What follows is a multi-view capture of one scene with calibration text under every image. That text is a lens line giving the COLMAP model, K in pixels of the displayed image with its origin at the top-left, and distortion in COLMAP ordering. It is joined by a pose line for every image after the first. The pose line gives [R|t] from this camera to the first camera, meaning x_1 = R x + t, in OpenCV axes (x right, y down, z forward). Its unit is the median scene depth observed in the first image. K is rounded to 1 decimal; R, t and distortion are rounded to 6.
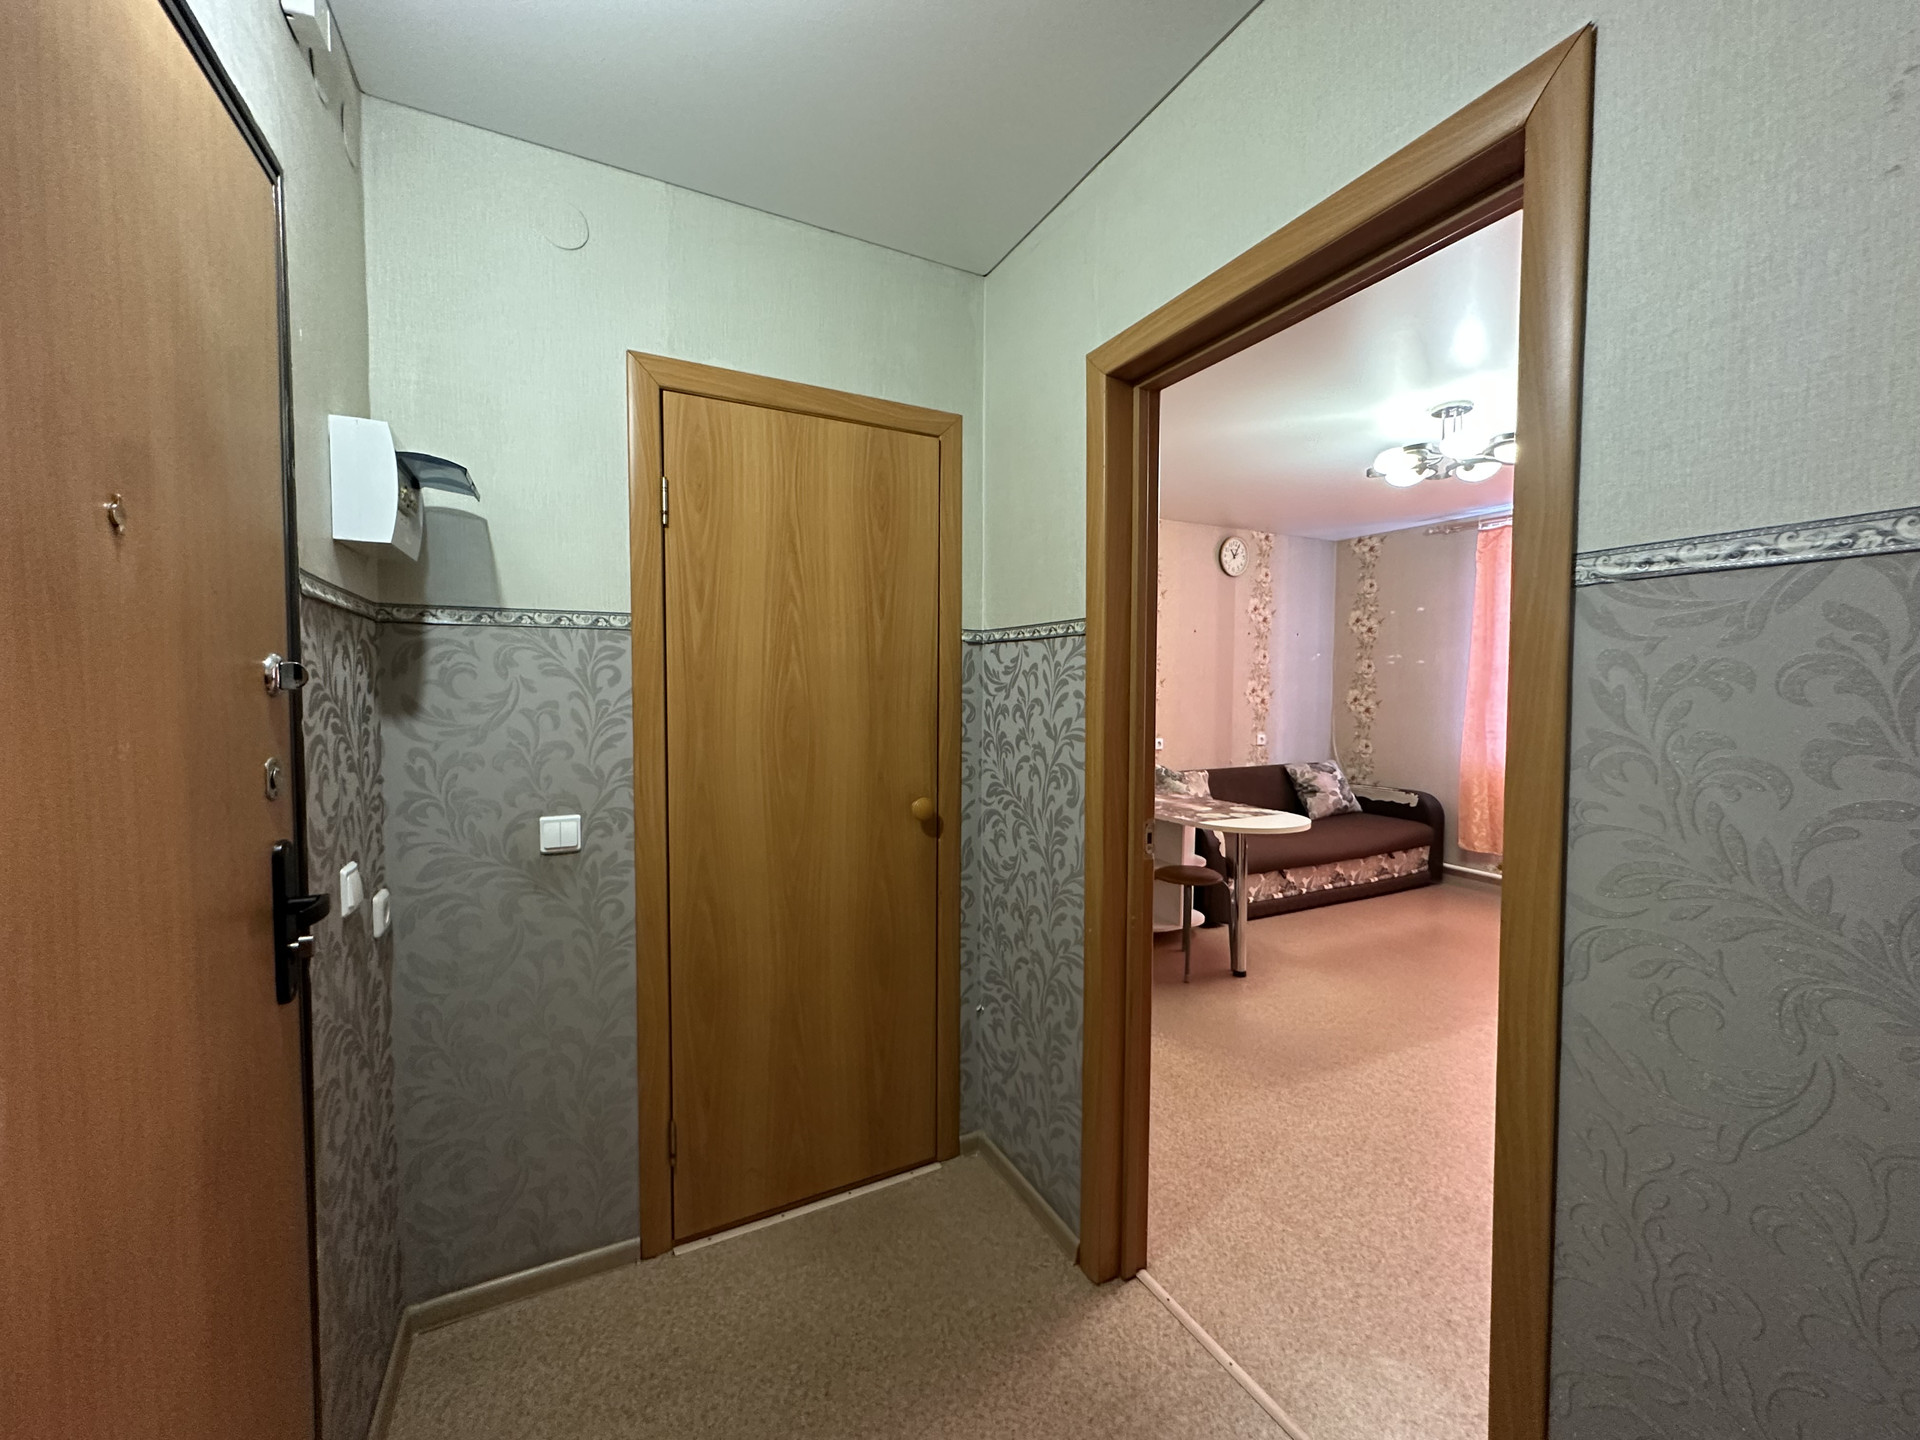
lens RADIAL K [[760.0, 0, 964.4], [0, 760.0, 716.0], [0, 0, 1]] dist [-0.000774, 0.000966]
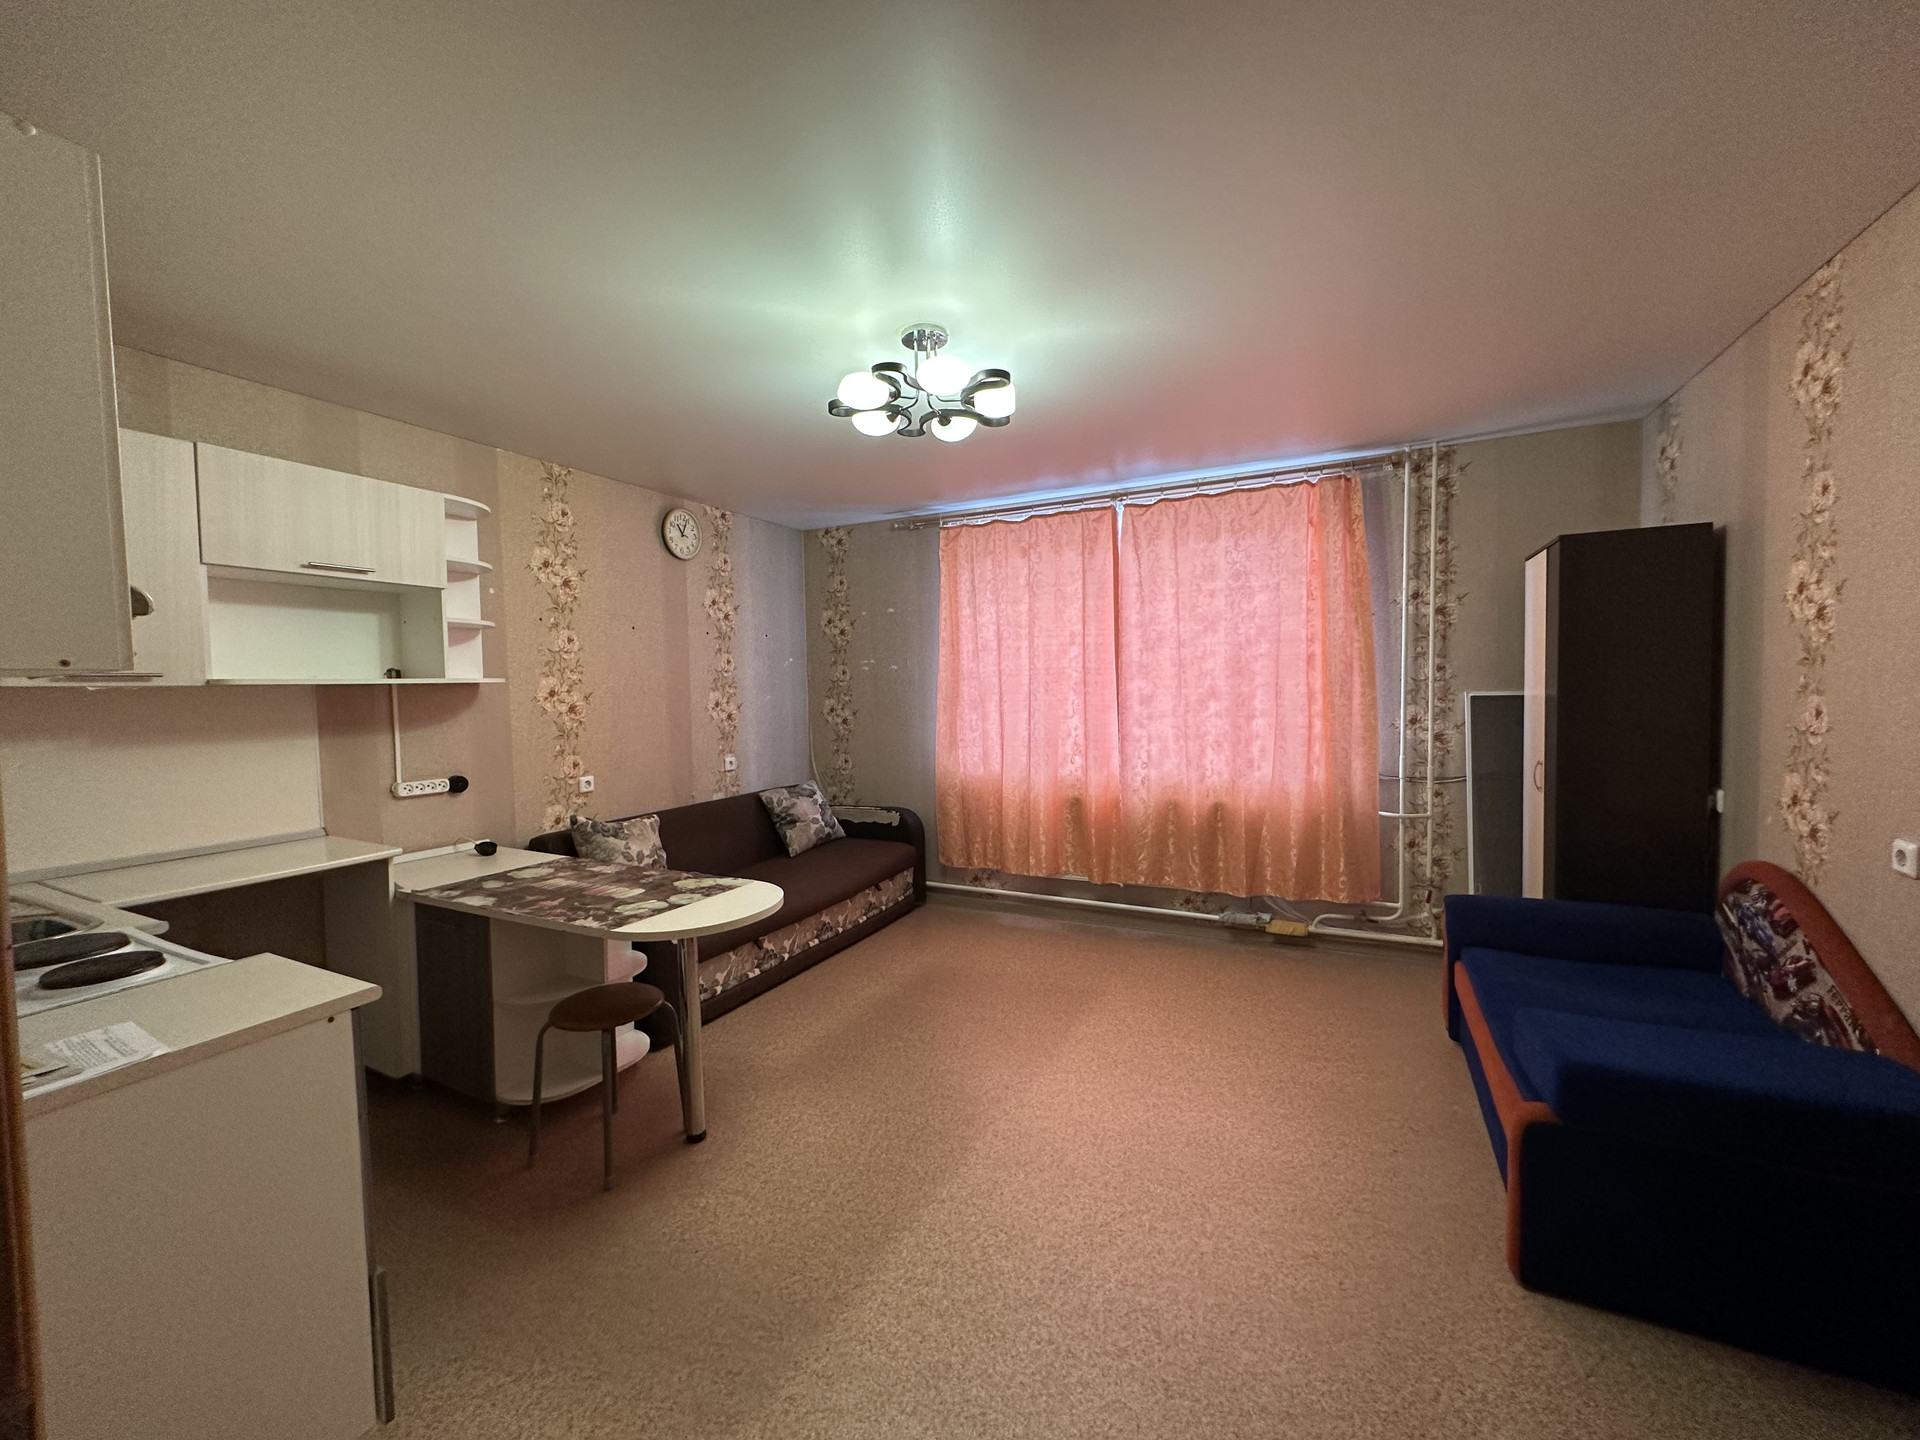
lens RADIAL K [[760.0, 0, 964.4], [0, 760.0, 716.0], [0, 0, 1]] dist [-0.000774, 0.000966]
pose [[0.797573, -0.046185, 0.601452, 0.112566], [0.051538, 0.998636, 0.008342, -0.015180], [-0.601017, 0.024344, 0.798866, 0.215018]]
